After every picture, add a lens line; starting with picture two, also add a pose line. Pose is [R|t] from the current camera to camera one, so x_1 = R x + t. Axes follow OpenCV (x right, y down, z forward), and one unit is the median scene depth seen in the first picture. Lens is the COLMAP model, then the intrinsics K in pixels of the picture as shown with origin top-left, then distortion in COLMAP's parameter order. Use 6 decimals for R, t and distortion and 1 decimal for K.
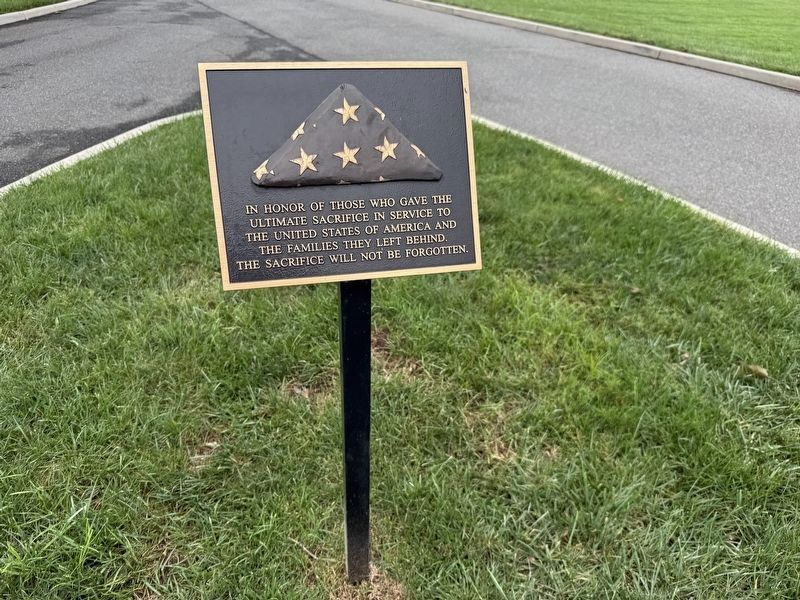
lens RADIAL K [[583.7, 0, 385.3], [0, 583.7, 309.1], [0, 0, 1]] dist [0.006572, -0.038091]
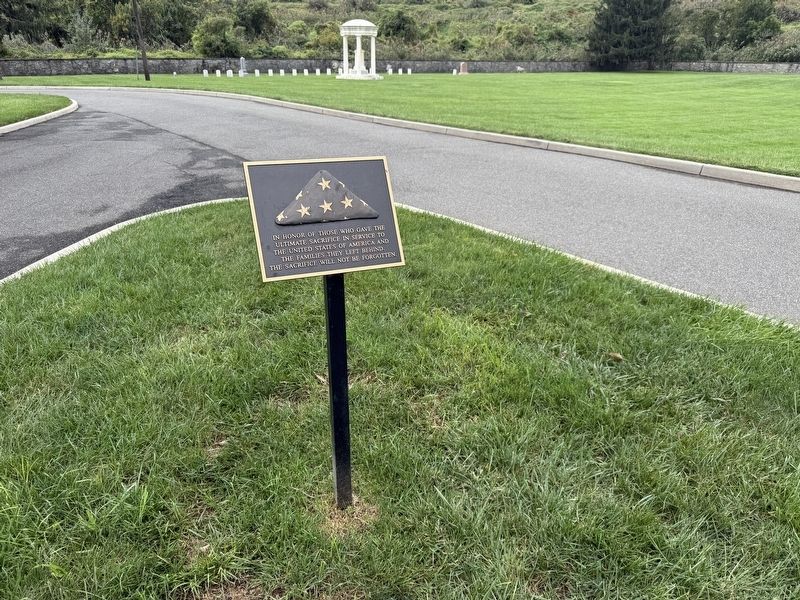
lens RADIAL K [[583.7, 0, 391.7], [0, 583.7, 303.2], [0, 0, 1]] dist [0.006572, -0.038091]
pose [[0.990053, -0.077231, 0.117600, -0.033127], [0.095629, 0.982497, -0.159858, 0.115566], [-0.103196, 0.169514, 0.980110, -0.255483]]
